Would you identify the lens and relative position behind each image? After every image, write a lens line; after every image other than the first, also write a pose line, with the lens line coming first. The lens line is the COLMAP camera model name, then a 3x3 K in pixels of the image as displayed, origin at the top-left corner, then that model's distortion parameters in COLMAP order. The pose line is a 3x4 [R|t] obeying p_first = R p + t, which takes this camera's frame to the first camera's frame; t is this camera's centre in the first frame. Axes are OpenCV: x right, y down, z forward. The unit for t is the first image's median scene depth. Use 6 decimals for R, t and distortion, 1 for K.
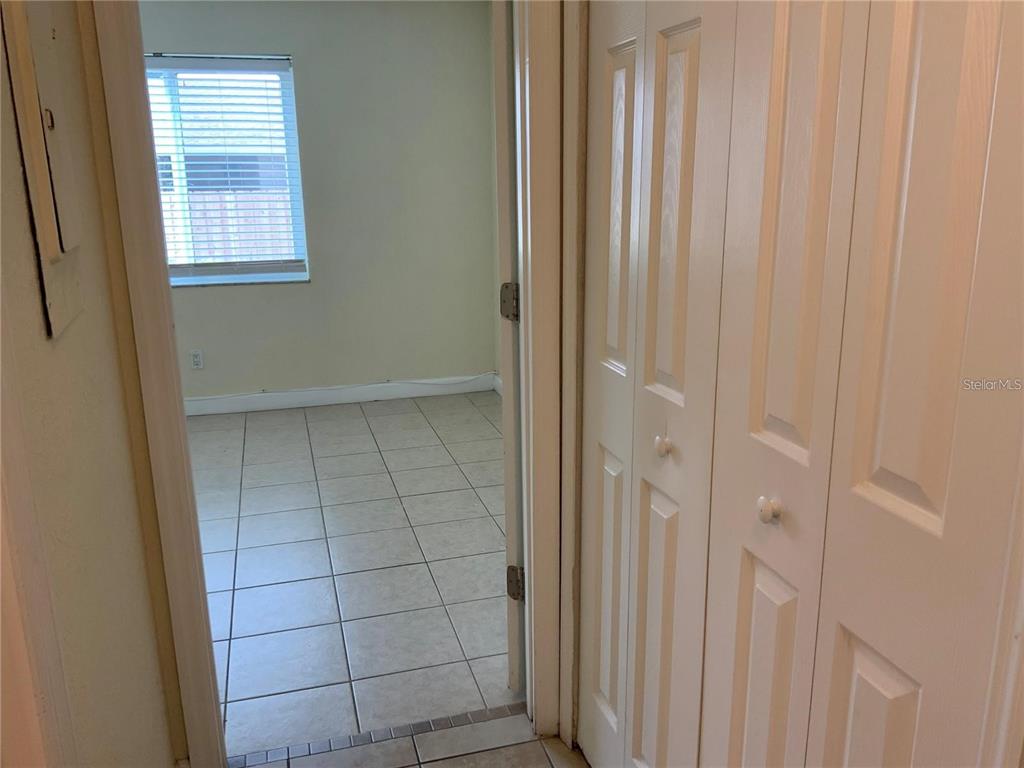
lens RADIAL K [[859.4, 0, 514.2], [0, 859.4, 389.9], [0, 0, 1]] dist [0.093453, -0.089054]
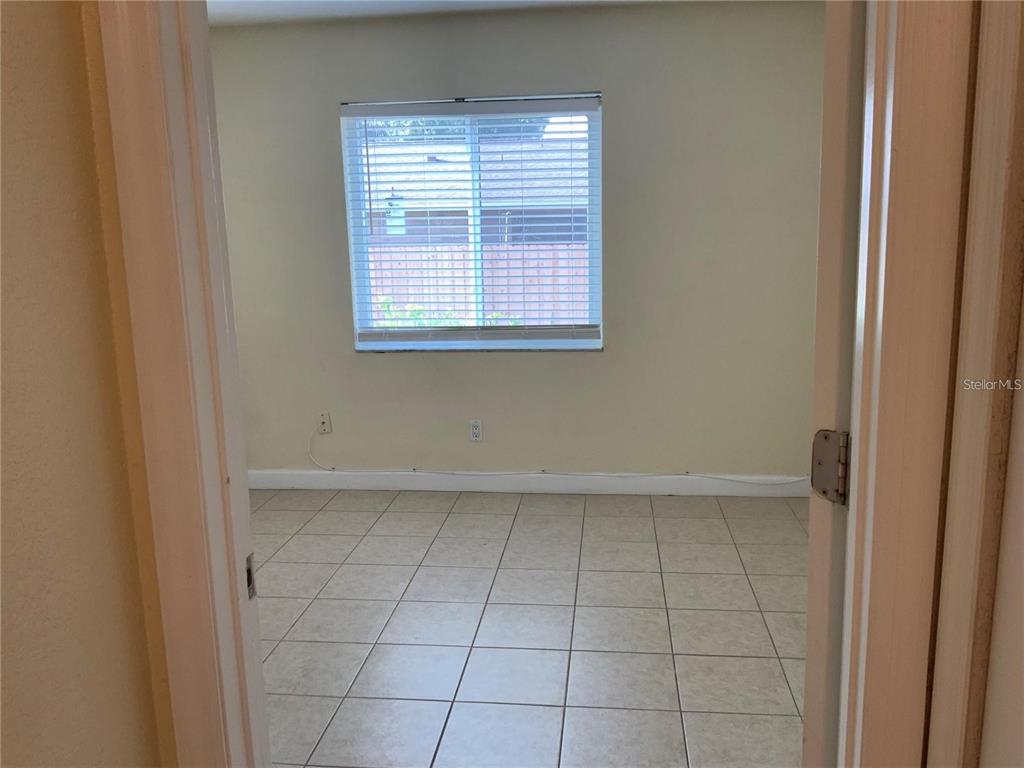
lens RADIAL K [[859.4, 0, 514.6], [0, 859.4, 386.3], [0, 0, 1]] dist [0.093453, -0.089054]
pose [[0.924754, 0.063694, -0.375197, 0.005302], [-0.085804, 0.995405, -0.042501, -0.047818], [0.370766, 0.071496, 0.925970, 0.186811]]
